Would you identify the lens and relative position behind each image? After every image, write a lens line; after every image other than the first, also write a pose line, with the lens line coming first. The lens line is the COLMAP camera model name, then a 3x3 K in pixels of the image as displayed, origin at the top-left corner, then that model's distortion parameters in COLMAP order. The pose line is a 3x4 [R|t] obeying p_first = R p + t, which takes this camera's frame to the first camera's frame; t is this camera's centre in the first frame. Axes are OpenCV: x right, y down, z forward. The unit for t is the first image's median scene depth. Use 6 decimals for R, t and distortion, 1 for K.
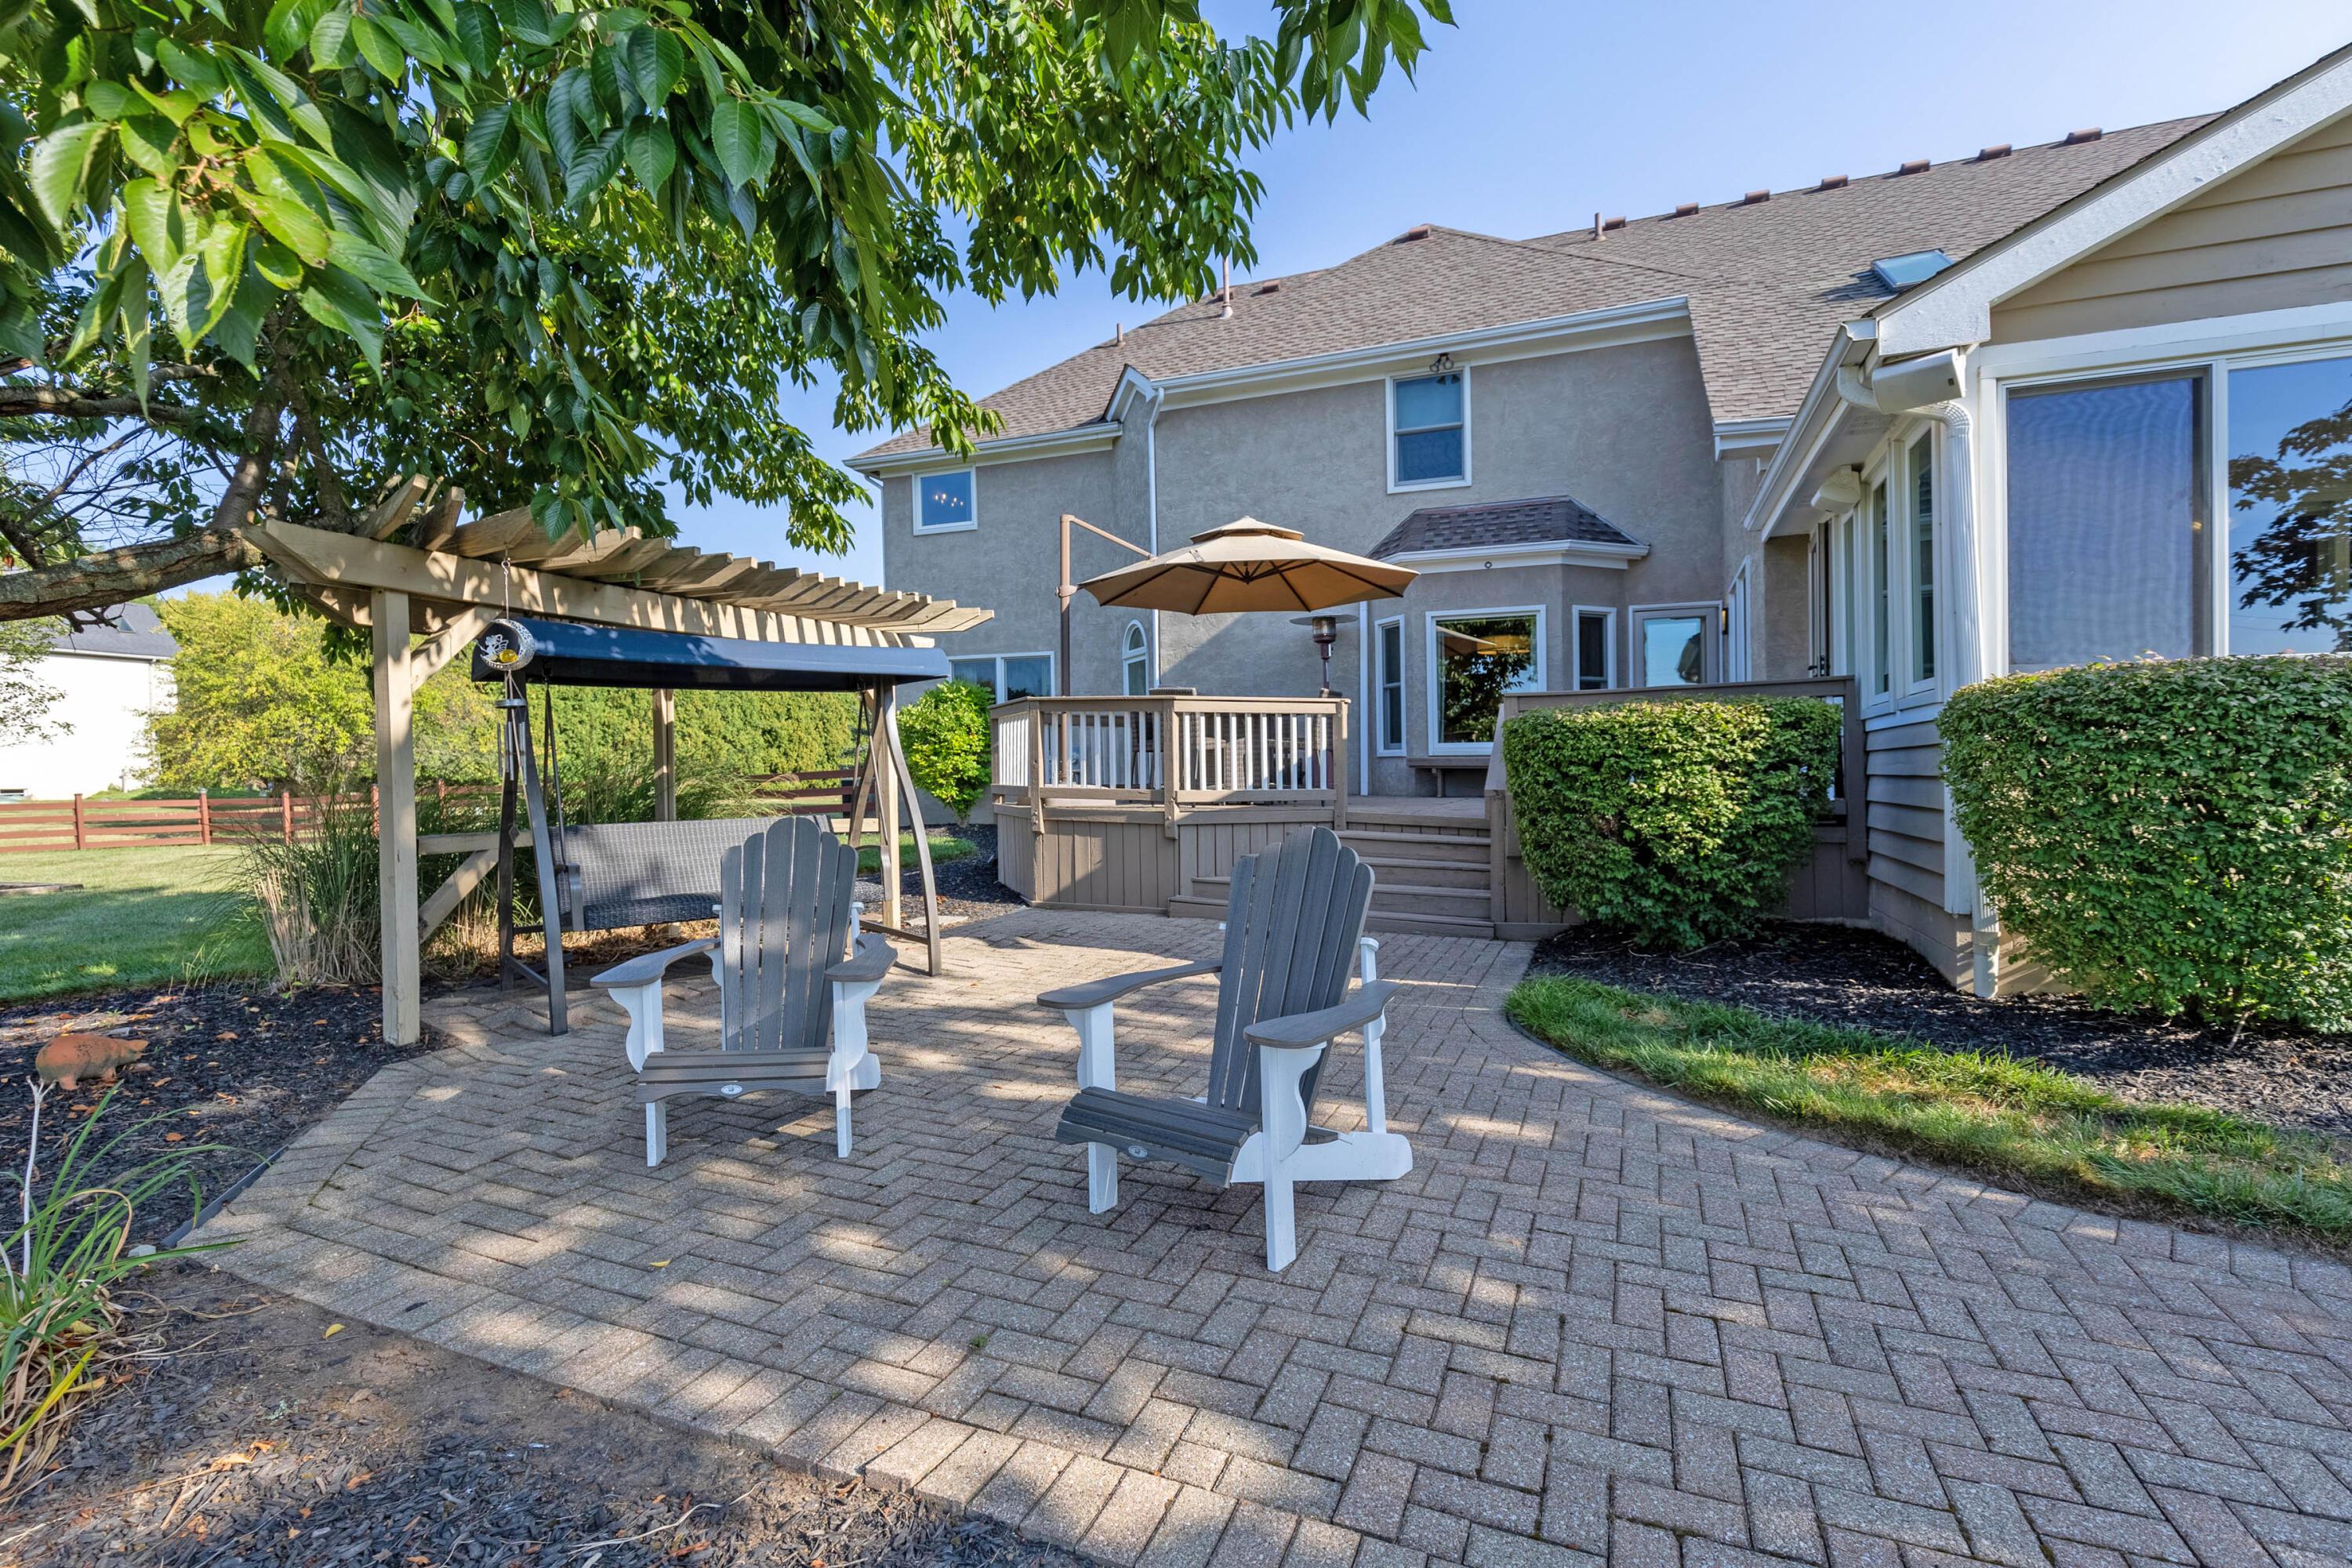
lens RADIAL K [[1034.9, 0, 1411.9], [0, 1034.9, 771.7], [0, 0, 1]] dist [0.006368, -0.001301]
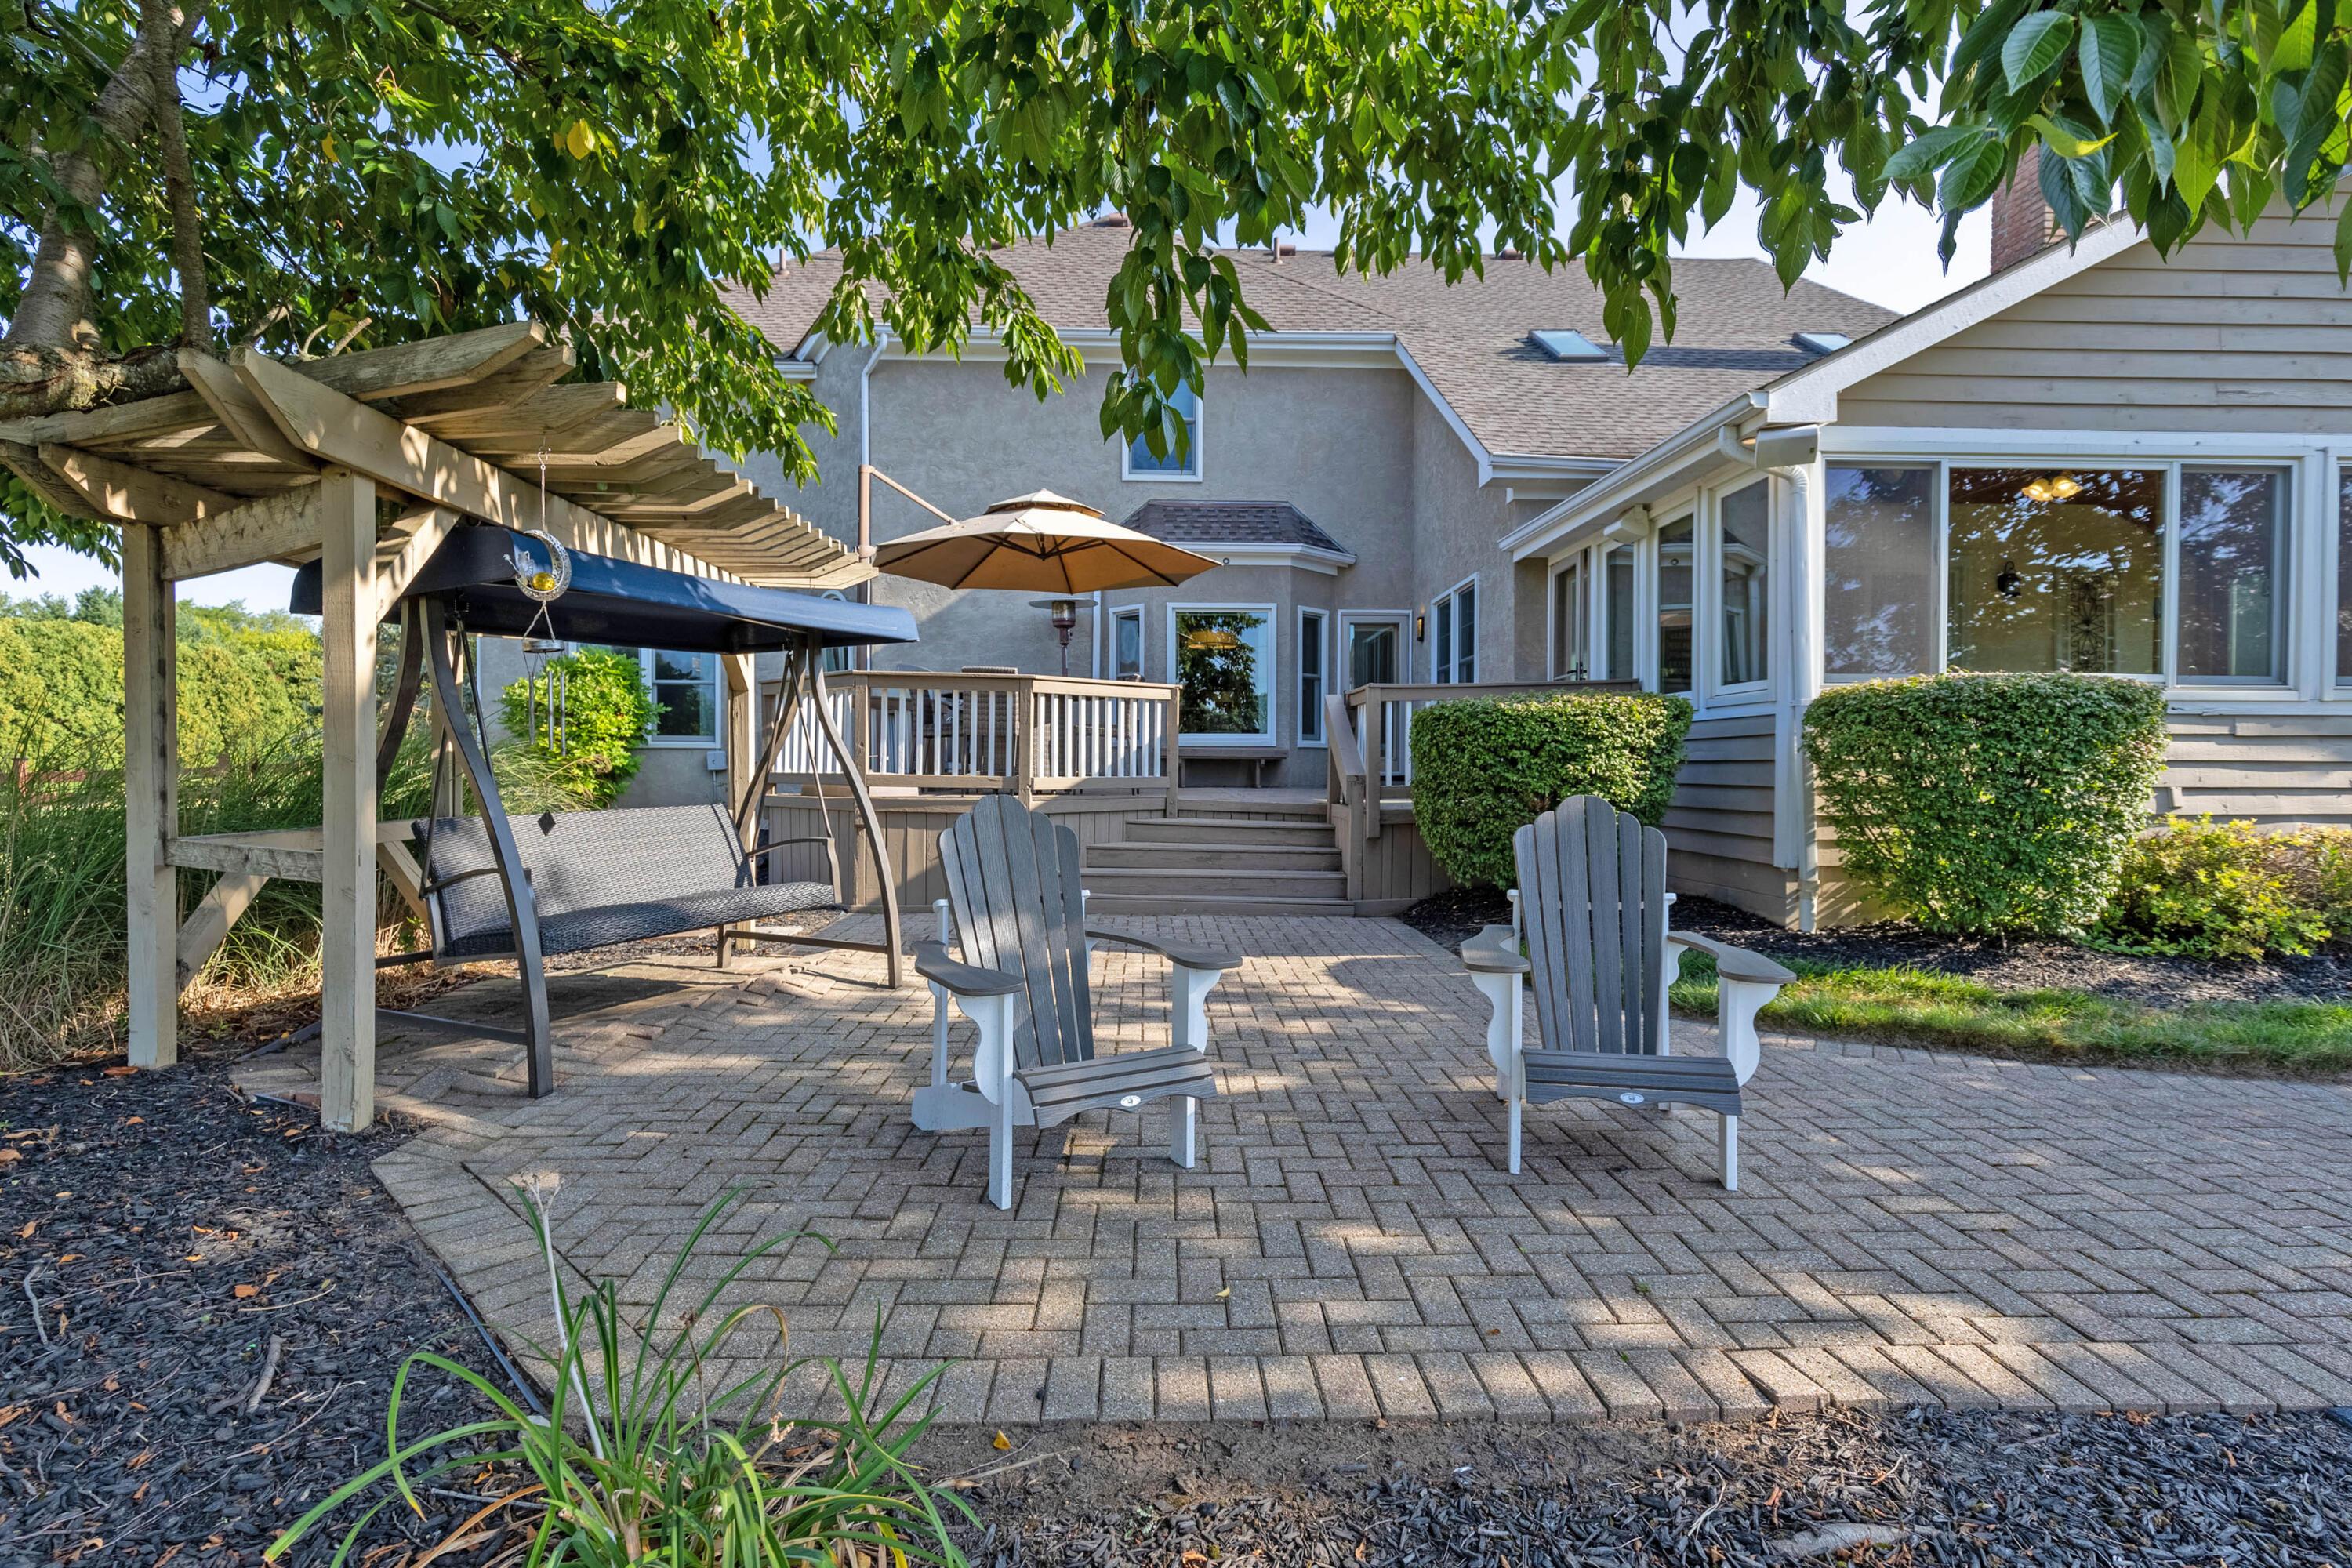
lens RADIAL K [[1034.9, 0, 1196.1], [0, 1034.9, 774.7], [0, 0, 1]] dist [0.006368, -0.001301]
pose [[0.917181, -0.000362, 0.398471, -0.650963], [0.000458, 1.000000, -0.000145, 0.022608], [-0.398470, 0.000316, 0.917181, 0.125045]]
